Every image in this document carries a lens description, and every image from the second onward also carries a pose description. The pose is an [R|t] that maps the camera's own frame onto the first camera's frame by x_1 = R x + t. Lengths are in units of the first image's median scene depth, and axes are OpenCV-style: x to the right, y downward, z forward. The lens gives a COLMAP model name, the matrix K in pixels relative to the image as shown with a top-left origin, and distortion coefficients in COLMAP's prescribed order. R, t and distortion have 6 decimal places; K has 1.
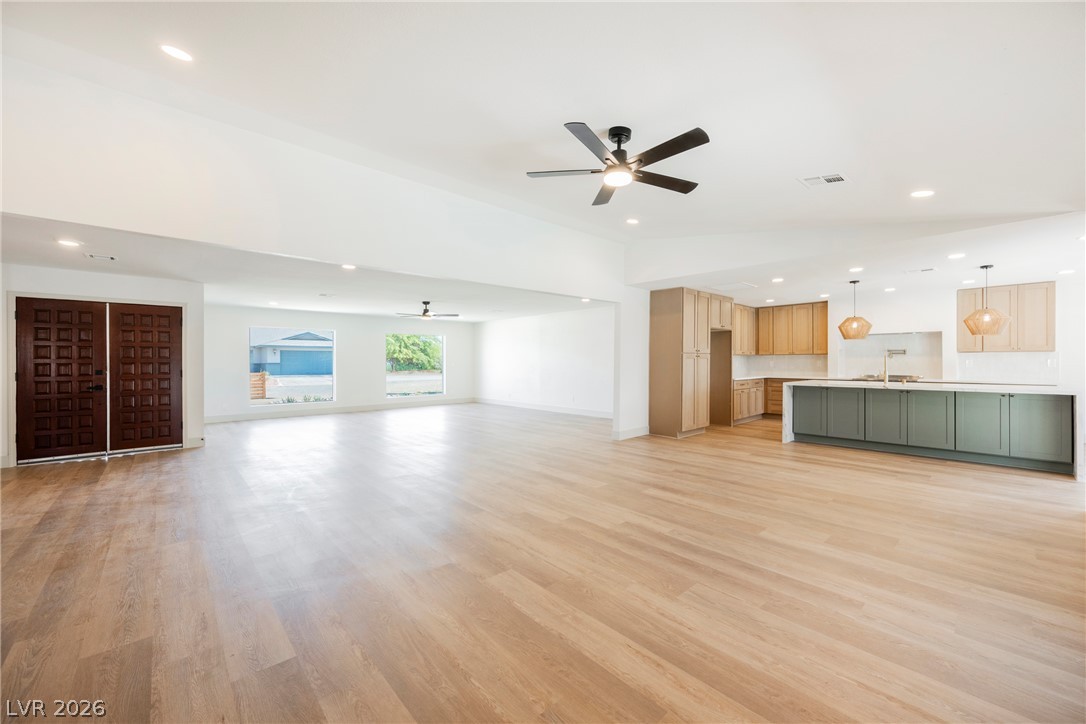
lens RADIAL K [[424.7, 0, 544.1], [0, 424.7, 365.8], [0, 0, 1]] dist [-0.000991, -0.001143]
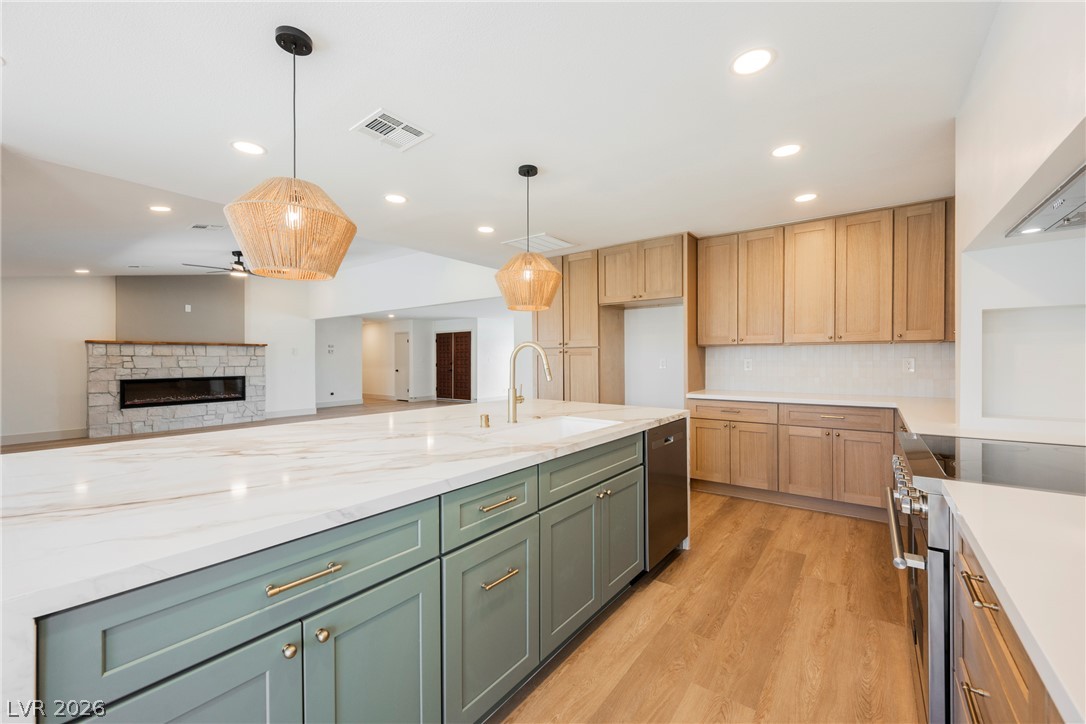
lens RADIAL K [[424.7, 0, 541.9], [0, 424.7, 361.6], [0, 0, 1]] dist [-0.000991, -0.001143]
pose [[0.185856, 0.008815, -0.982538, 1.378044], [-0.007285, 0.999945, 0.007593, -0.017122], [0.982550, 0.005747, 0.185910, 1.131862]]
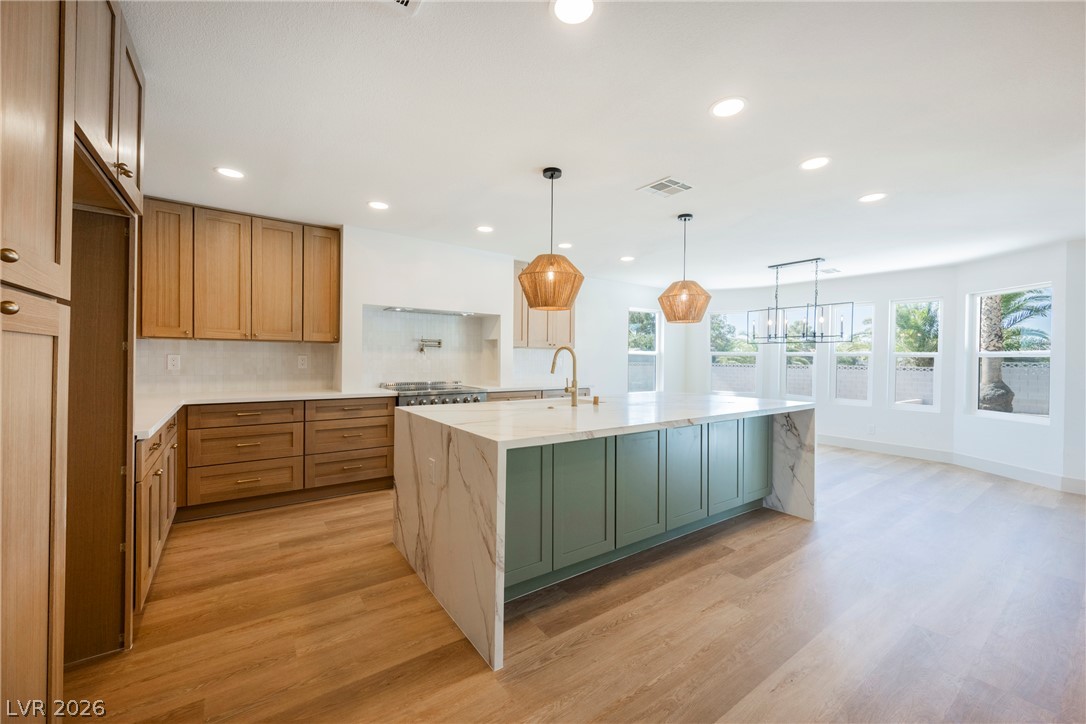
lens RADIAL K [[424.7, 0, 548.6], [0, 424.7, 361.7], [0, 0, 1]] dist [-0.000991, -0.001143]
pose [[0.099952, -0.003703, 0.994985, 0.369688], [0.000898, 0.999993, 0.003632, -0.012862], [-0.994992, 0.000531, 0.099955, 1.162661]]
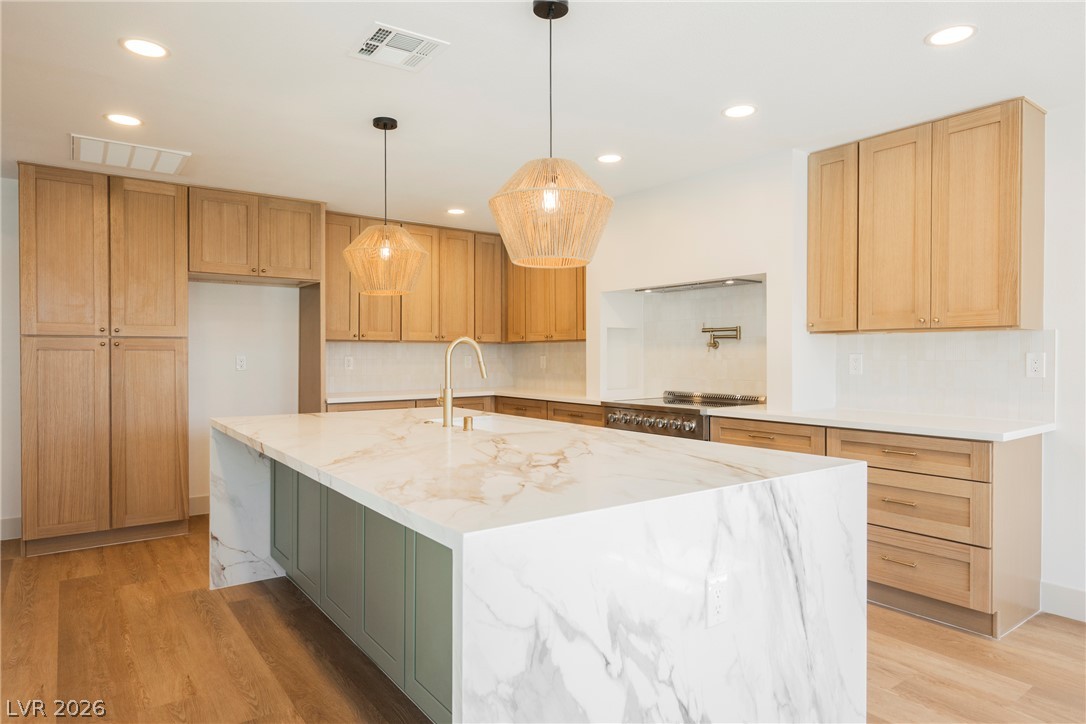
lens RADIAL K [[666.7, 0, 532.2], [0, 666.7, 360.1], [0, 0, 1]] dist [0.021697, 0.001451]
pose [[0.993030, 0.001945, -0.117842, 1.100248], [-0.002305, 0.999993, -0.002916, -0.010345], [0.117835, 0.003167, 0.993028, 0.584820]]
